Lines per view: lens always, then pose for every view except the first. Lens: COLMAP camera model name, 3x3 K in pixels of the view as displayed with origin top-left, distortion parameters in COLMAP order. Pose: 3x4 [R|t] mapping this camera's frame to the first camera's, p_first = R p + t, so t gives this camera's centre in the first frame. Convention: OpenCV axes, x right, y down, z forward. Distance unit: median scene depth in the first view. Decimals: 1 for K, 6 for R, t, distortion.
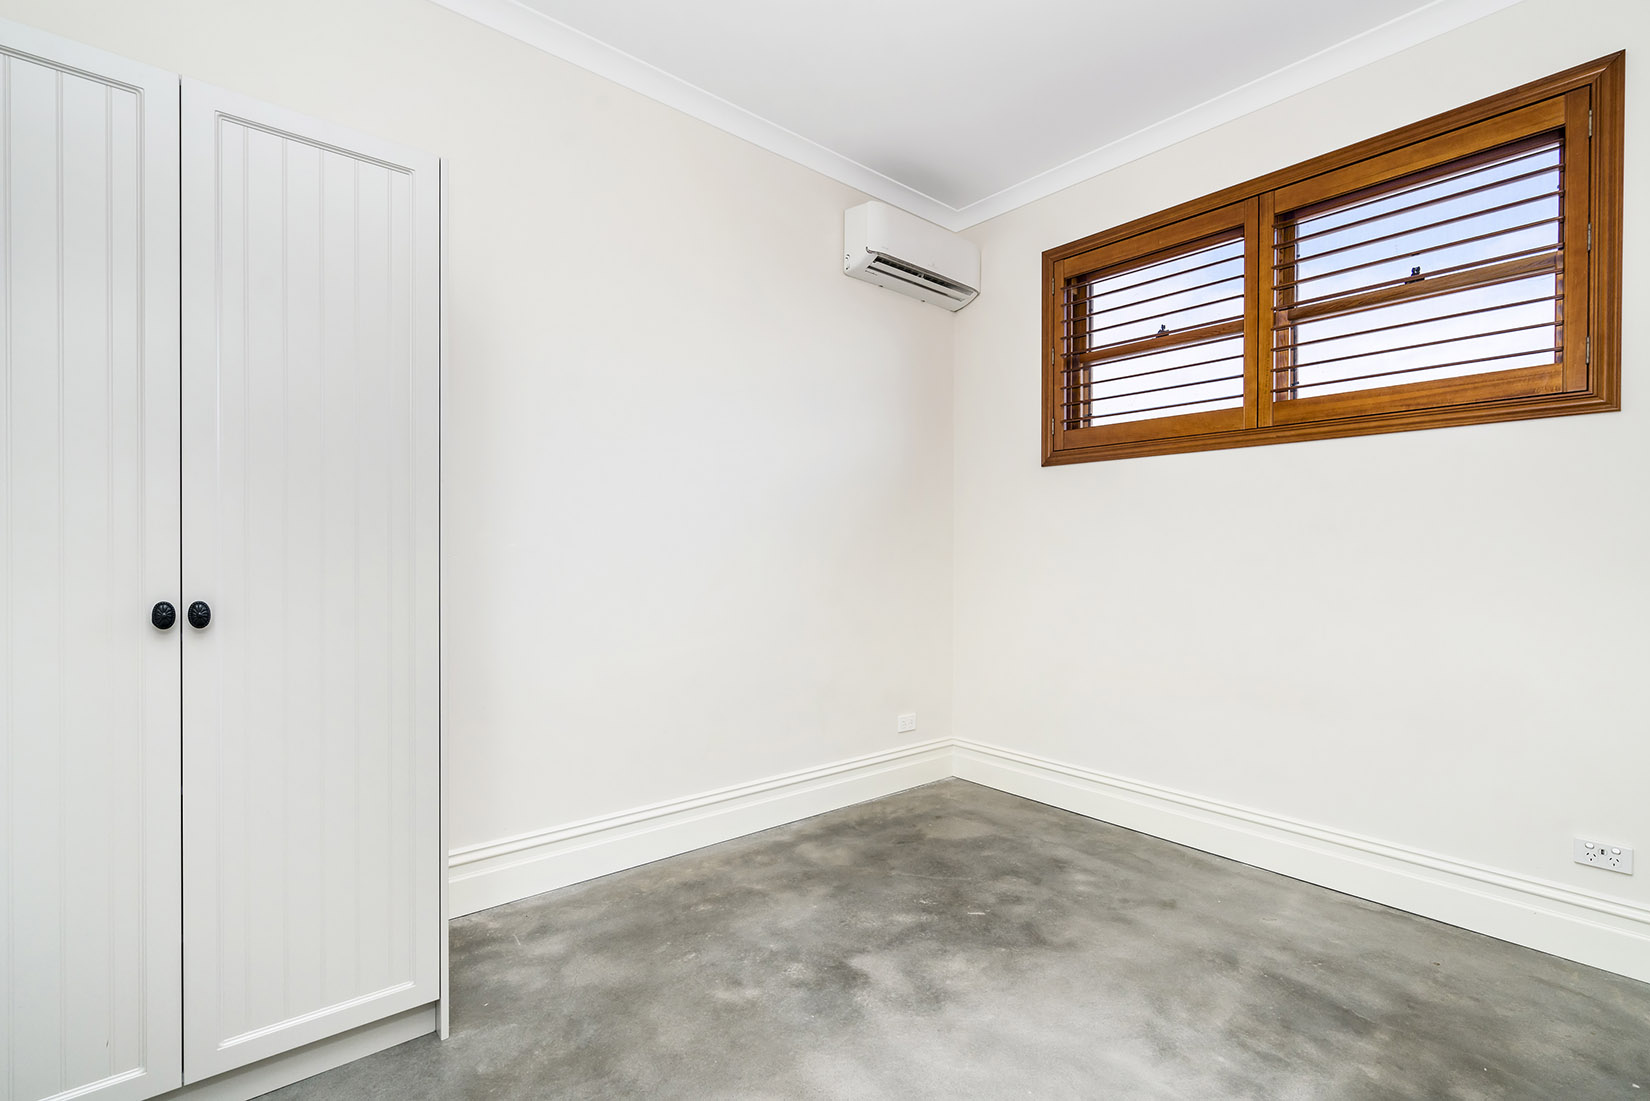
lens RADIAL K [[769.7, 0, 825.9], [0, 769.7, 551.2], [0, 0, 1]] dist [-0.000196, -0.000666]
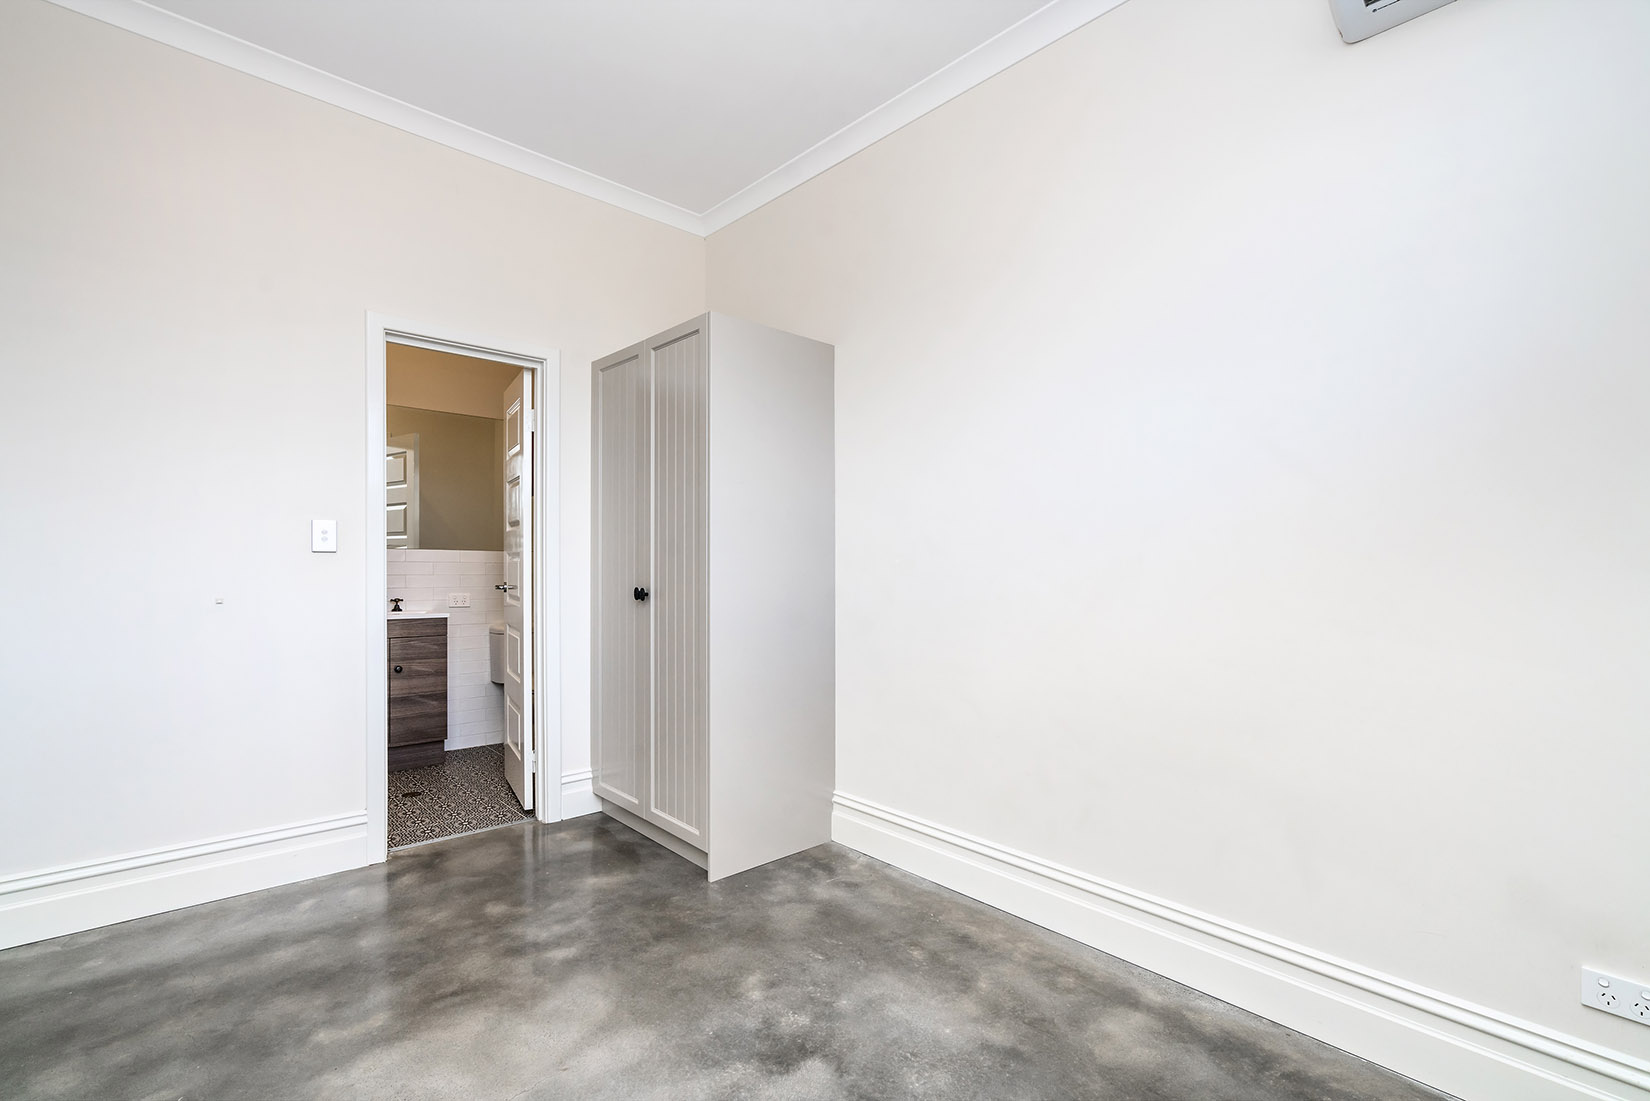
lens RADIAL K [[769.7, 0, 824.8], [0, 769.7, 558.3], [0, 0, 1]] dist [-0.000196, -0.000666]
pose [[0.004085, -0.013694, -0.999898, 0.775032], [-0.004365, 0.999896, -0.013712, 0.007472], [0.999982, 0.004420, 0.004025, 0.903388]]
